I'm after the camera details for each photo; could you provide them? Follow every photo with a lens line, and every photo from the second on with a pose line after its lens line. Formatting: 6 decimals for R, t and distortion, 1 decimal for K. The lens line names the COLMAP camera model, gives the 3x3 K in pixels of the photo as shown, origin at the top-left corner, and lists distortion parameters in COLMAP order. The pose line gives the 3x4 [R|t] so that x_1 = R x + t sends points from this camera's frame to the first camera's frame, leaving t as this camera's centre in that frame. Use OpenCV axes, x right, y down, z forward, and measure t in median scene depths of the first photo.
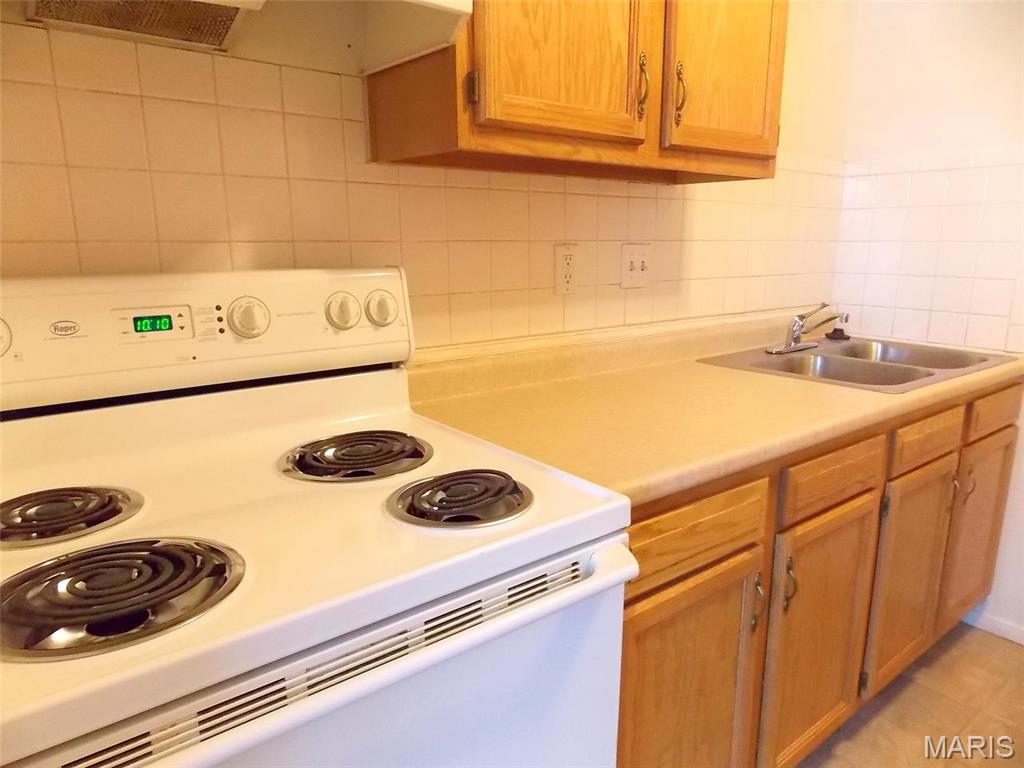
lens RADIAL K [[681.0, 0, 512.0], [0, 681.0, 384.0], [0, 0, 1]] dist [0.008791, 0.002793]
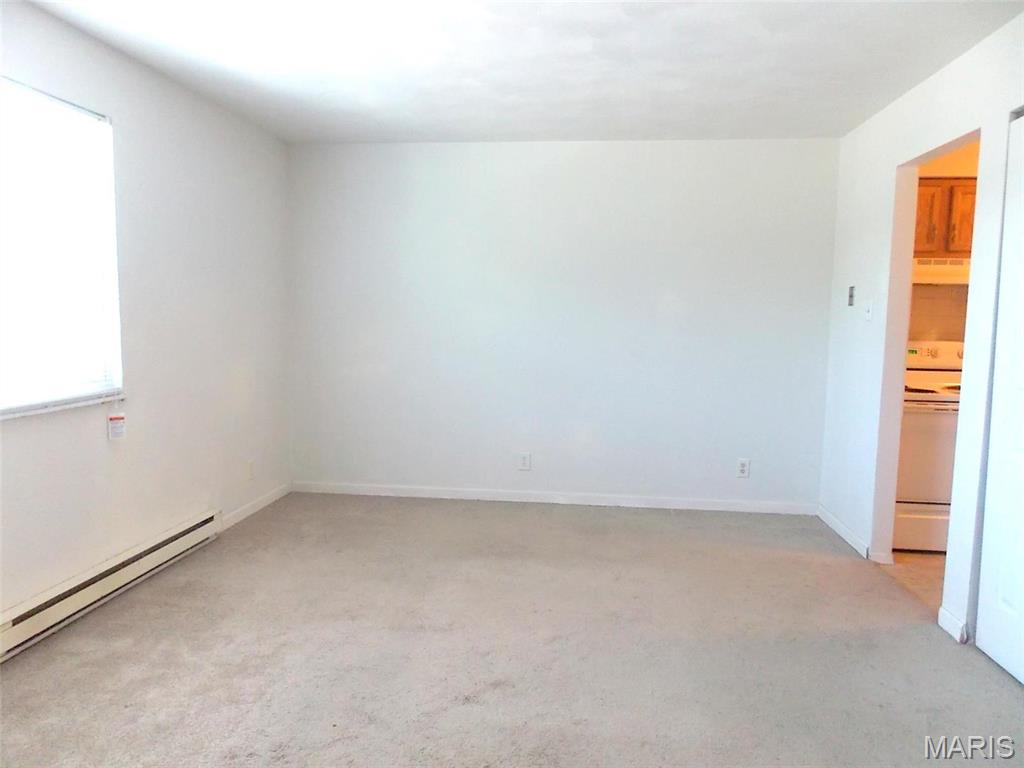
lens RADIAL K [[681.0, 0, 512.0], [0, 681.0, 384.0], [0, 0, 1]] dist [0.008791, 0.002793]
pose [[0.703308, 0.078188, -0.706572, 0.634926], [-0.167679, 0.984134, -0.058002, 0.661294], [0.690826, 0.159271, 0.705260, -3.156899]]
